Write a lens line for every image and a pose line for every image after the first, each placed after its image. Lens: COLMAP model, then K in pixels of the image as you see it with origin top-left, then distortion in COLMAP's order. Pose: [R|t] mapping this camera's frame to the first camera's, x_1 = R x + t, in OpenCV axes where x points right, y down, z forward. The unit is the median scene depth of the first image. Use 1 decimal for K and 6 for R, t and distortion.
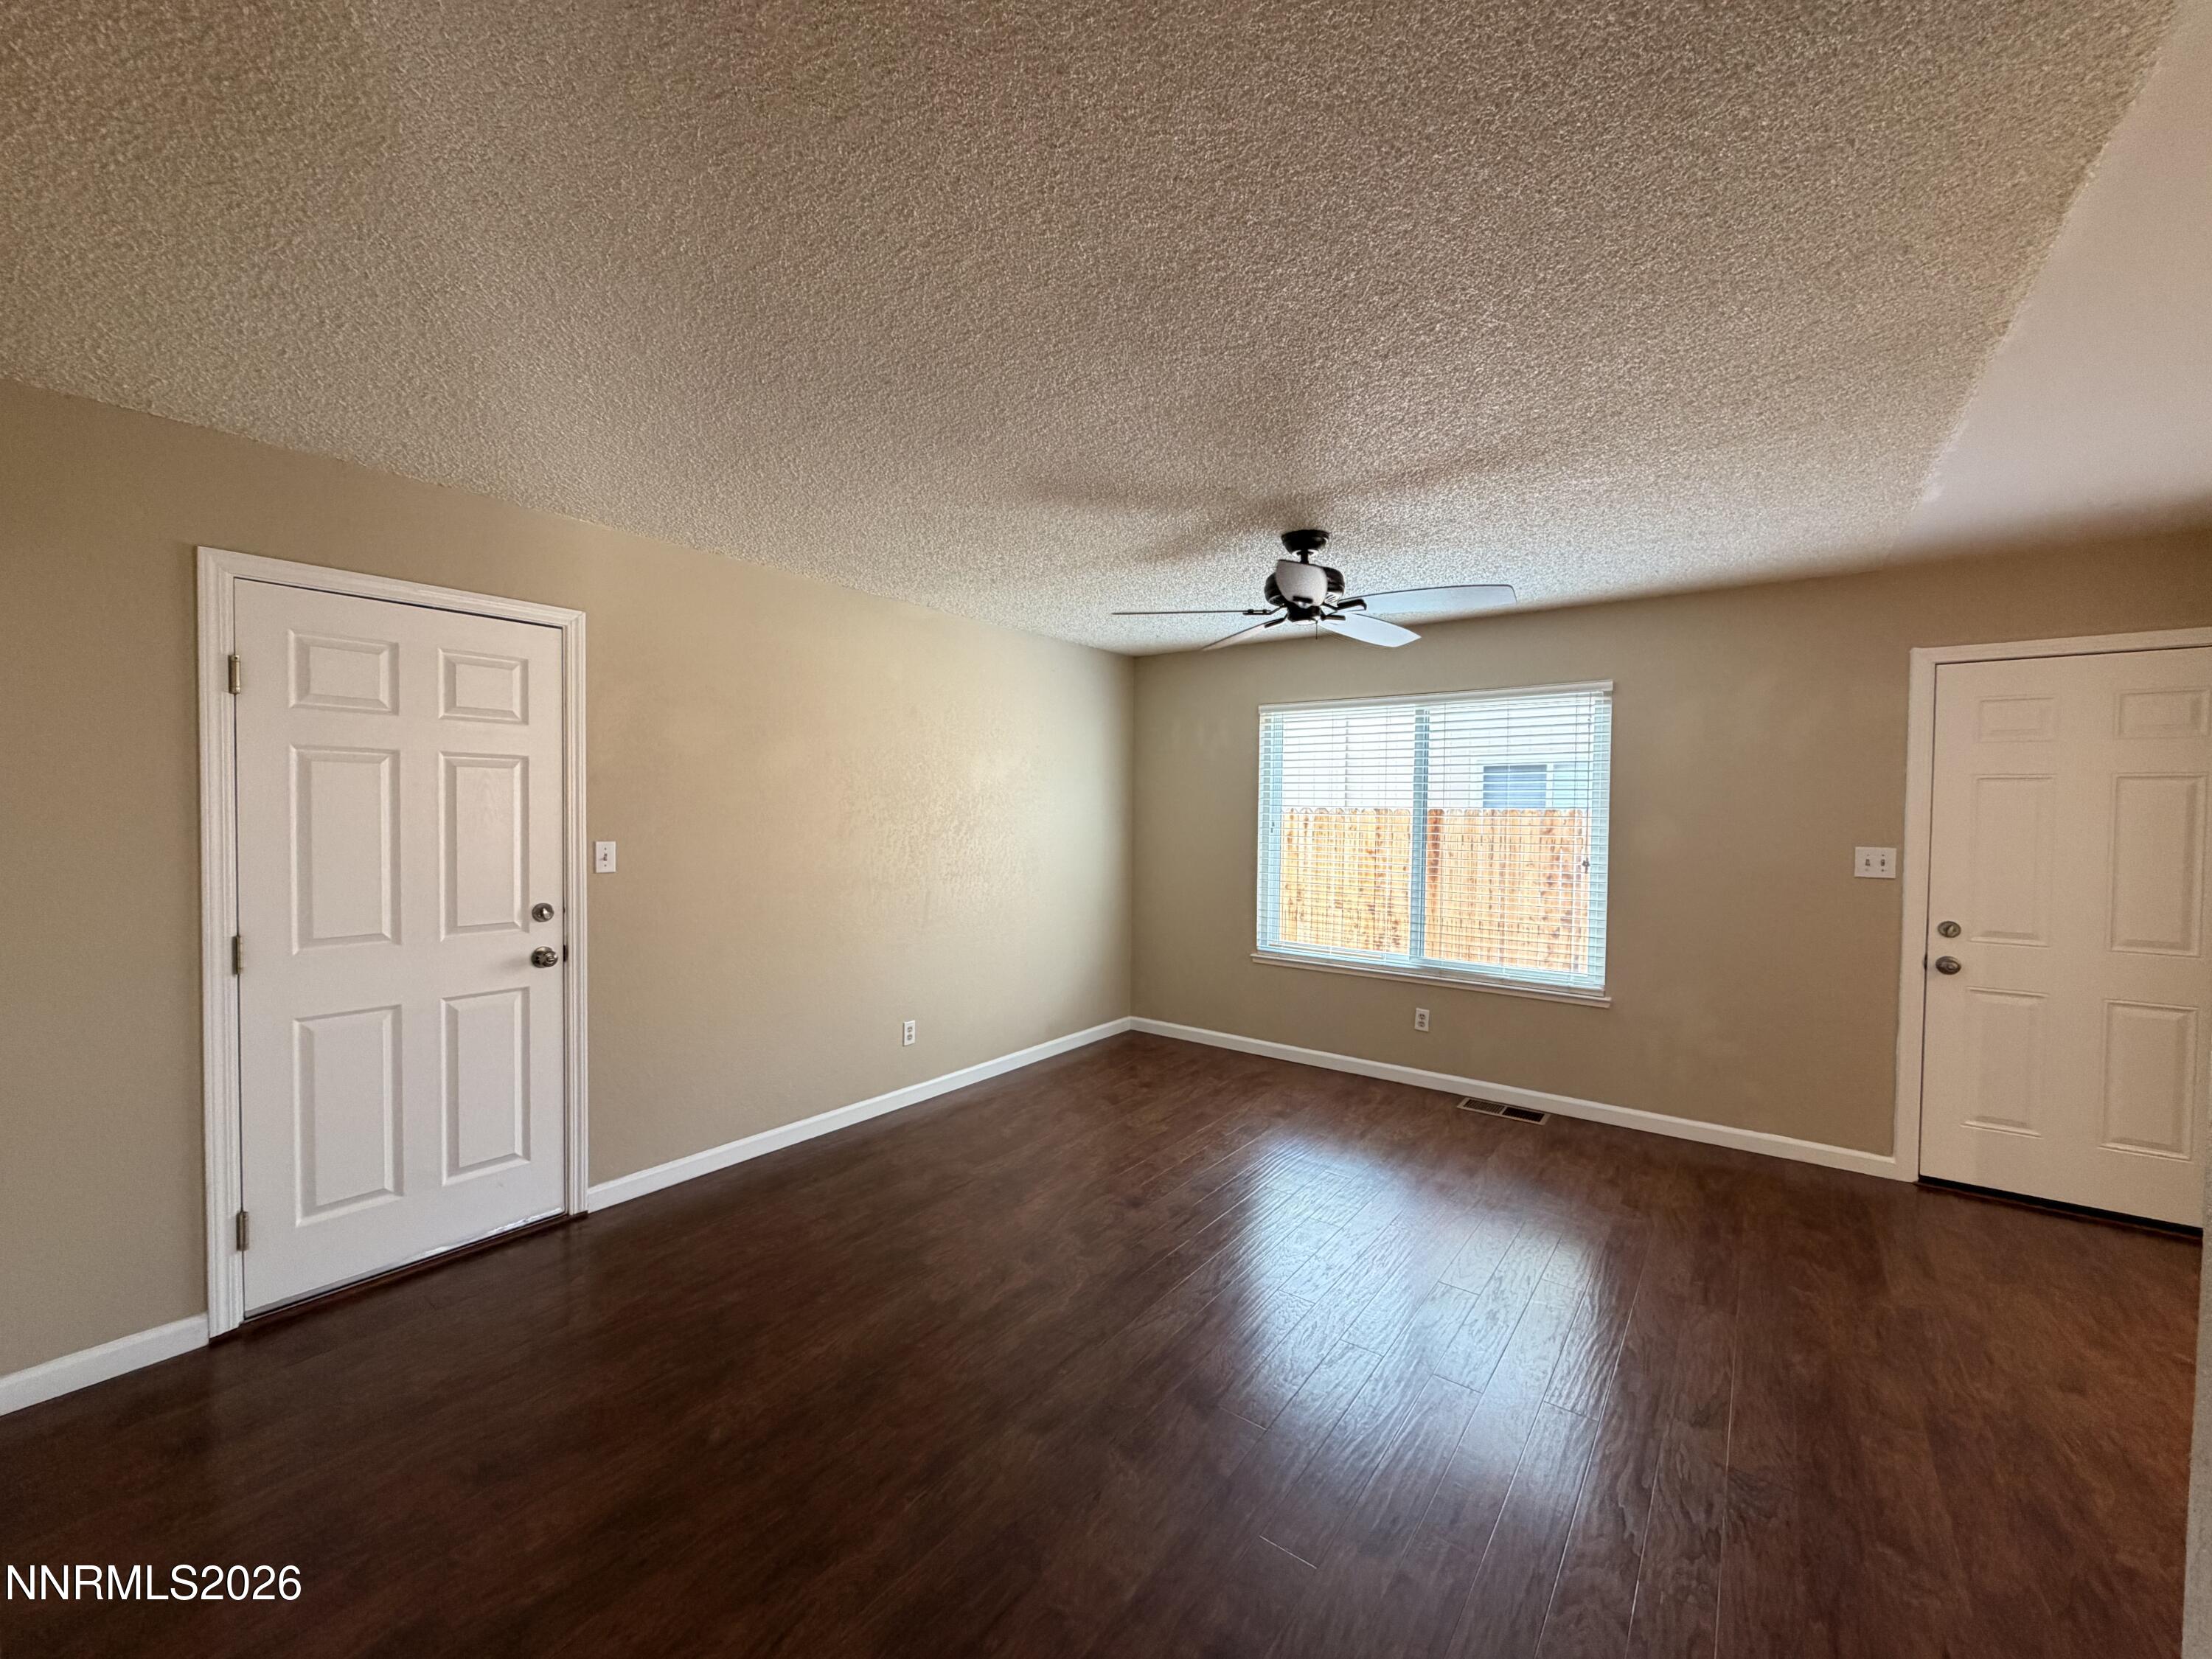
lens RADIAL K [[889.2, 0, 1098.4], [0, 889.2, 832.0], [0, 0, 1]] dist [0.002185, 0.000204]
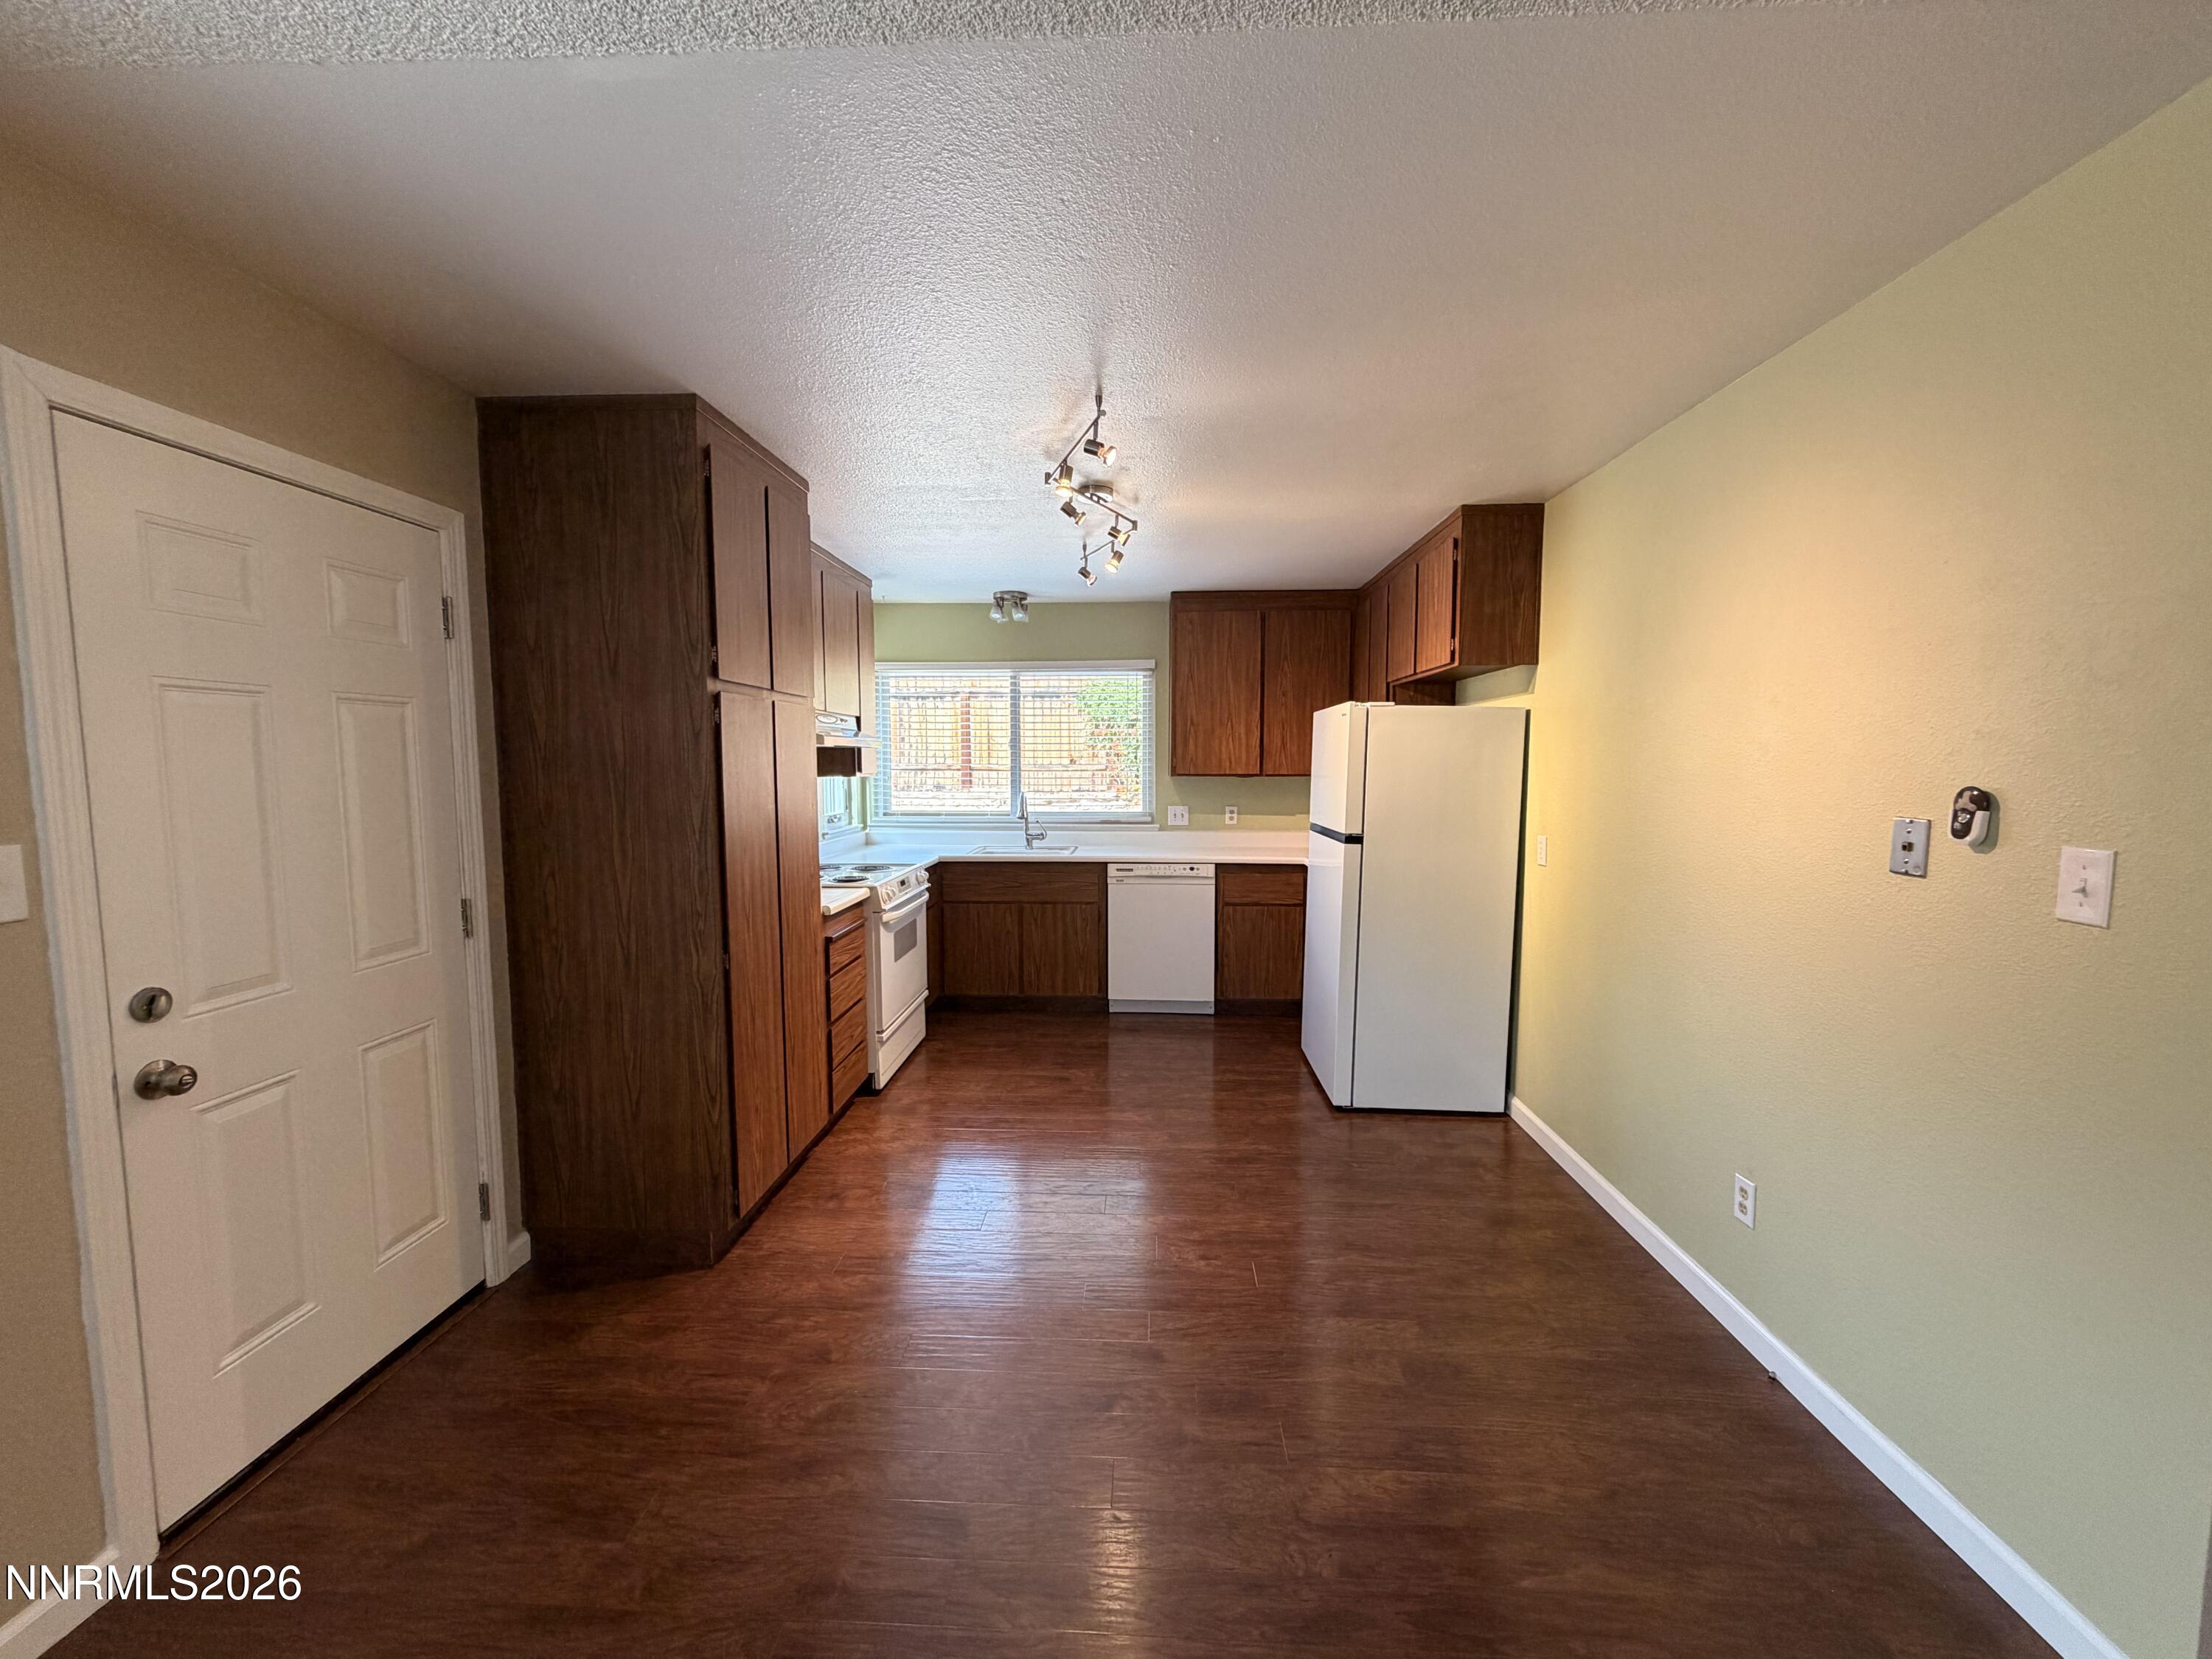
lens RADIAL K [[878.1, 0, 1099.3], [0, 878.1, 829.7], [0, 0, 1]] dist [0.000538, -0.000248]
pose [[-0.554738, -0.072376, 0.828871, 0.305436], [0.019692, 0.994788, 0.100043, -0.018193], [-0.831792, 0.071820, -0.550422, 0.833803]]
